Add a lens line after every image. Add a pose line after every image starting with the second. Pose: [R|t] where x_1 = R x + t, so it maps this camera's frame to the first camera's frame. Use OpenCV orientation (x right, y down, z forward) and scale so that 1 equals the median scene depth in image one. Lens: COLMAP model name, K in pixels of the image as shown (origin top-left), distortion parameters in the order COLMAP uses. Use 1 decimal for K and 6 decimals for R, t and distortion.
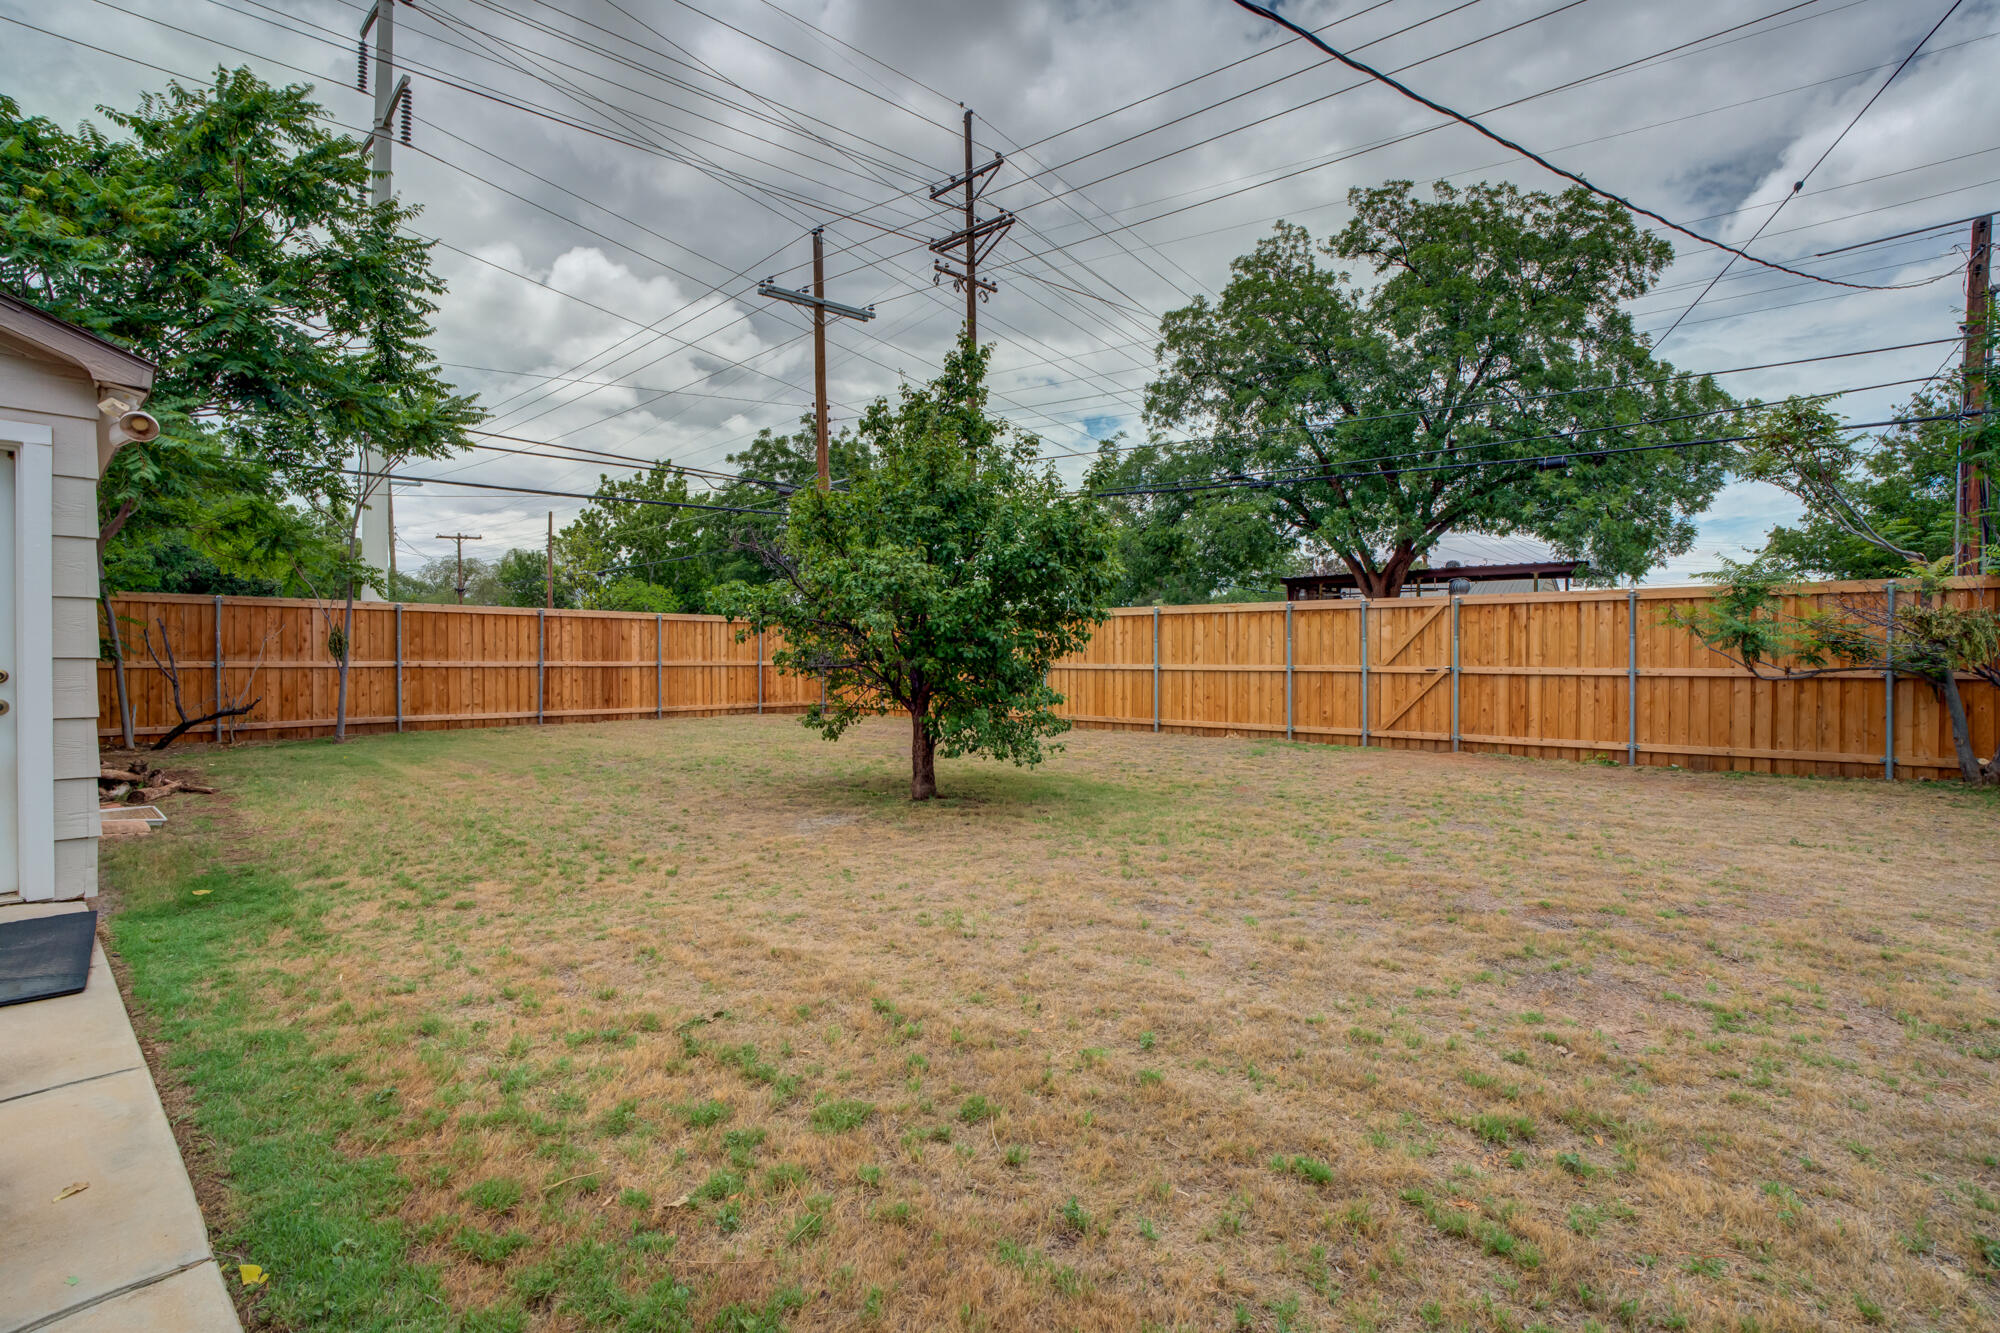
lens RADIAL K [[913.7, 0, 1000.5], [0, 913.7, 679.1], [0, 0, 1]] dist [-0.069977, 0.020585]
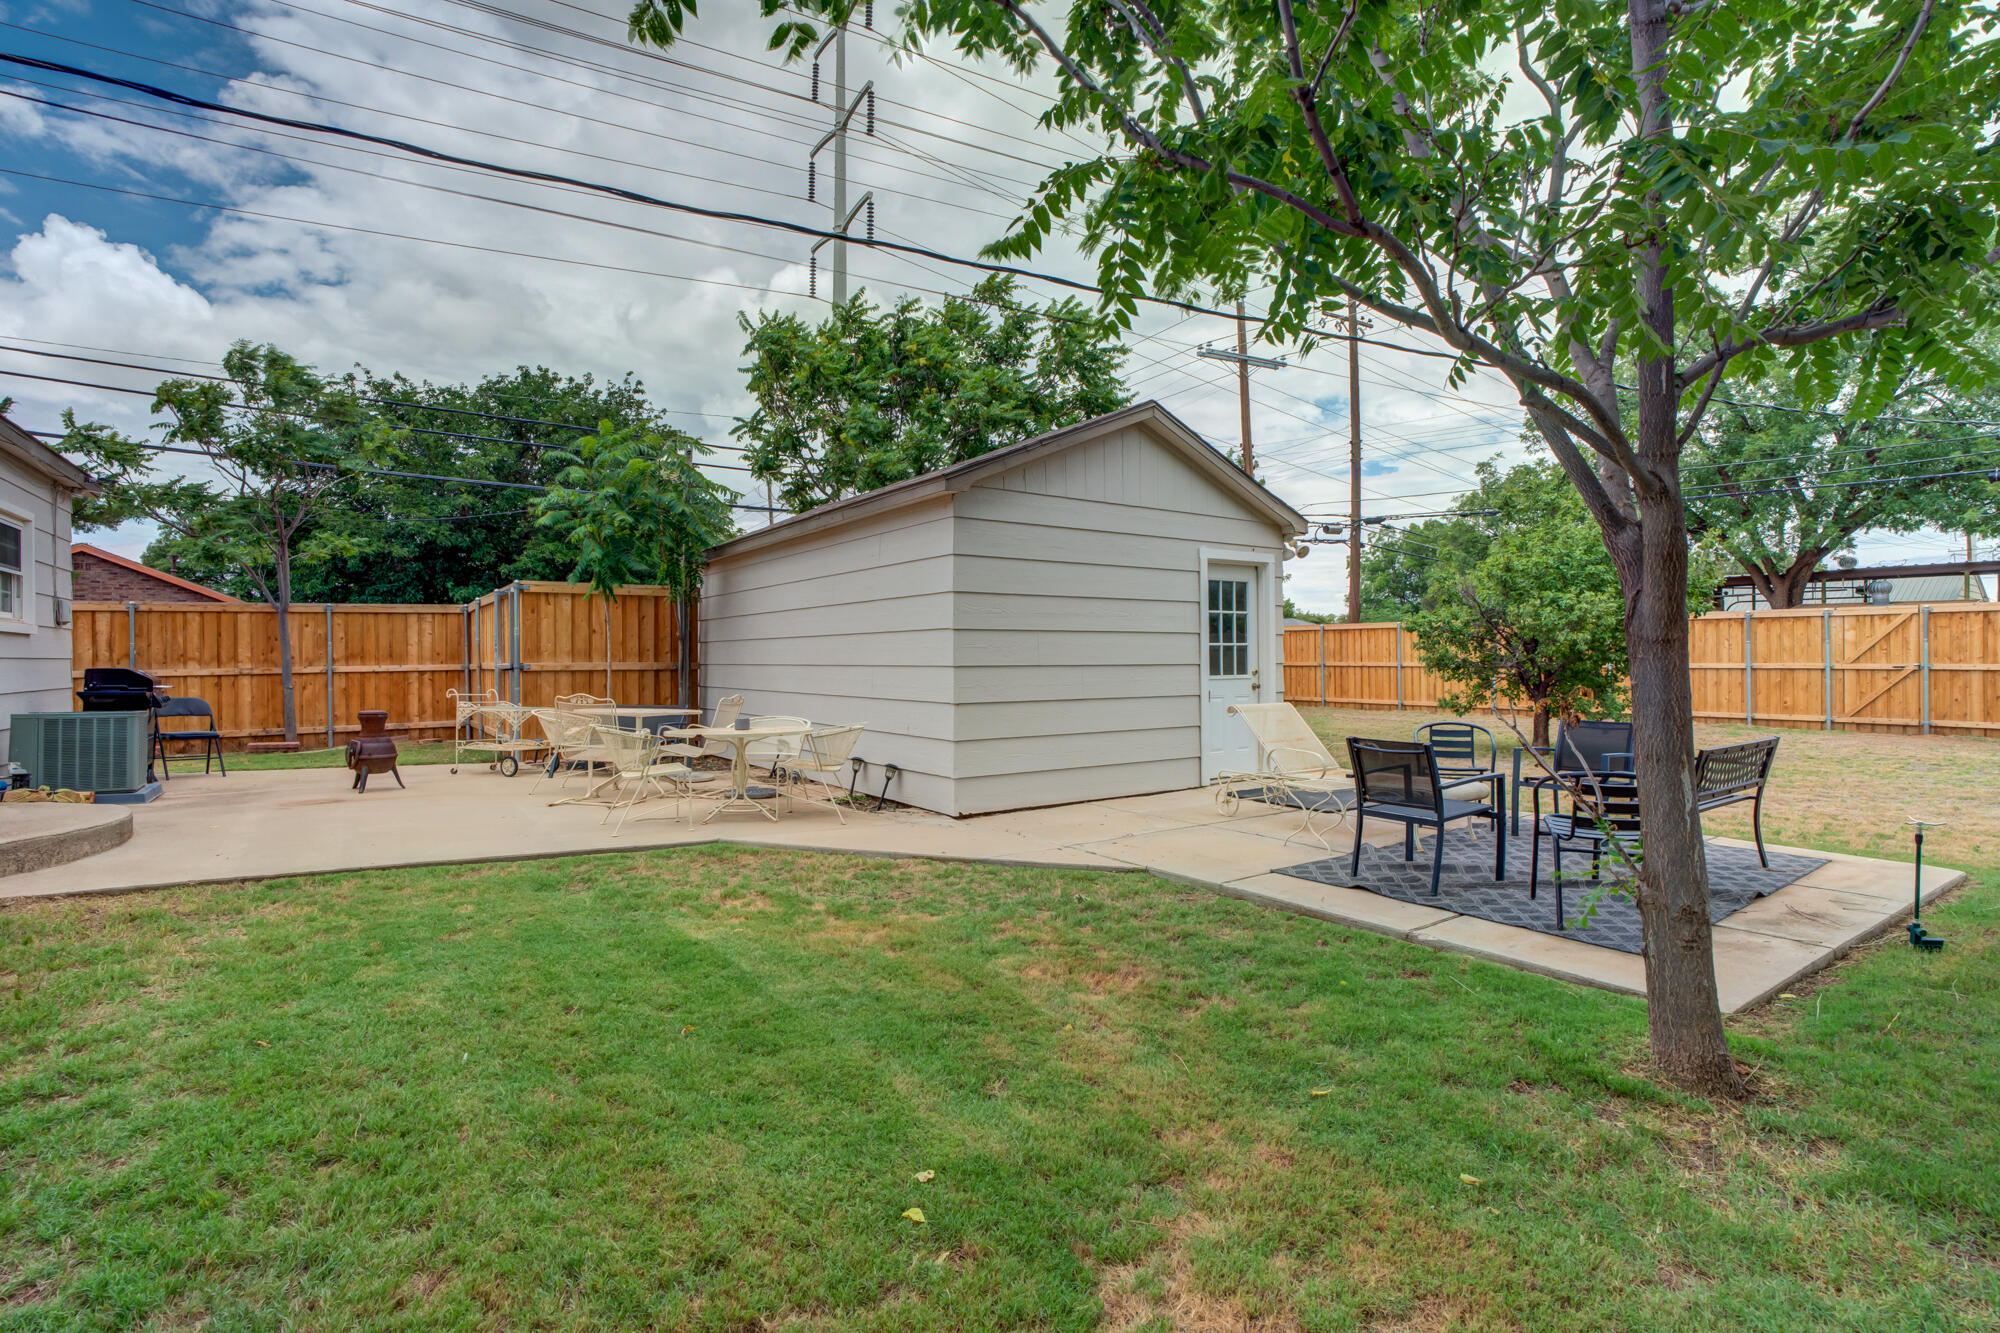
lens RADIAL K [[953.0, 0, 990.5], [0, 953.0, 664.4], [0, 0, 1]] dist [-0.047624, 0.016413]
pose [[0.973991, -0.005341, -0.226524, -0.273570], [0.002138, 0.999894, -0.014385, 0.001171], [0.226576, 0.013527, 0.973899, -0.309225]]
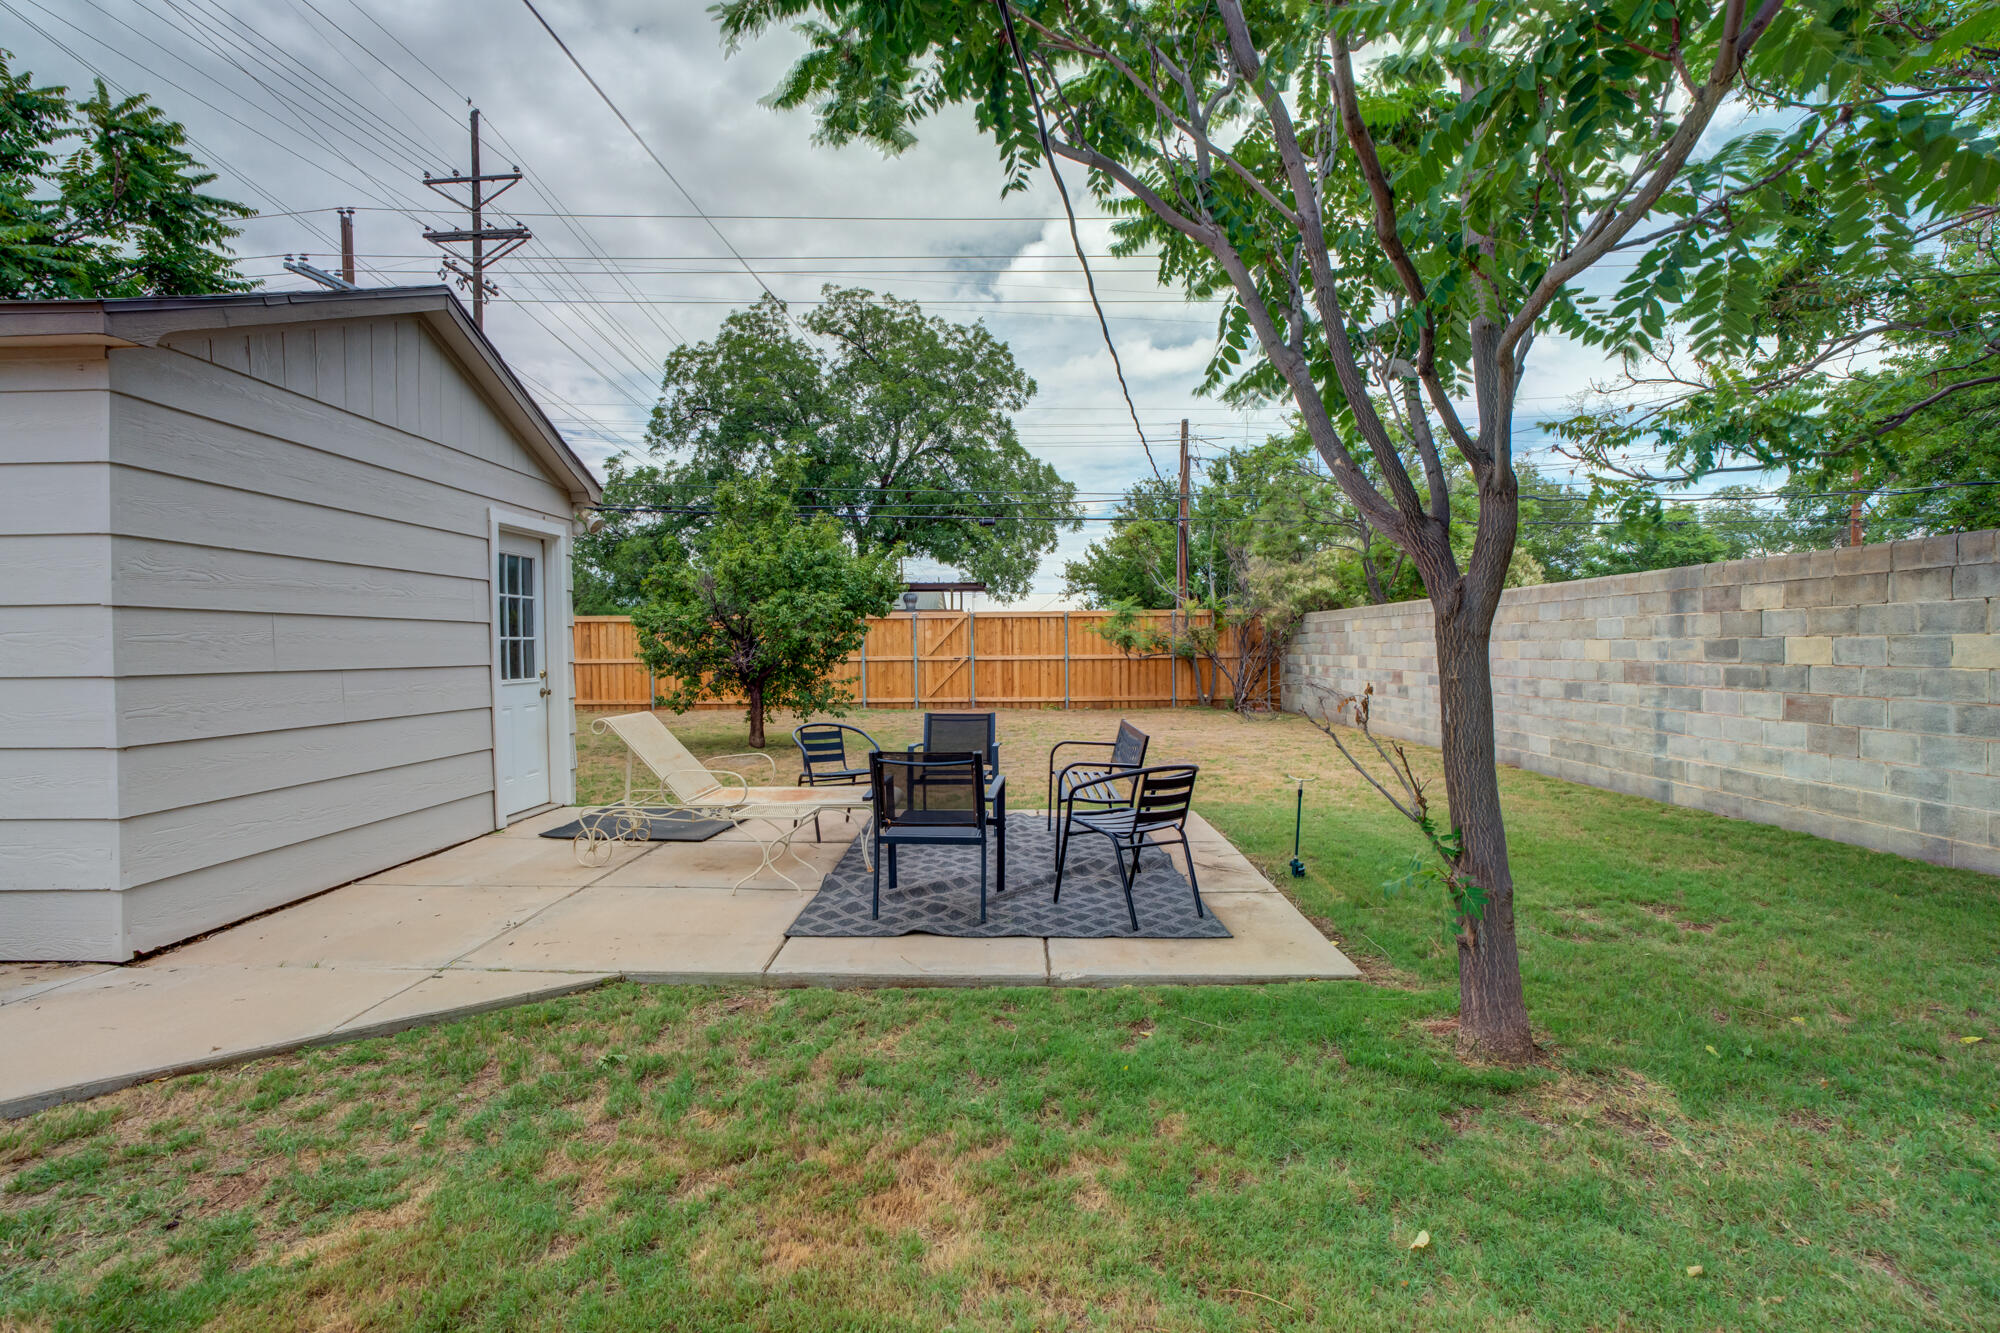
lens RADIAL K [[946.1, 0, 998.8], [0, 946.1, 674.6], [0, 0, 1]] dist [-0.074403, 0.030240]
pose [[0.759021, -0.029529, 0.650396, -0.357002], [0.026768, 0.999542, 0.014143, -0.001914], [-0.650516, 0.006675, 0.759463, -0.206145]]
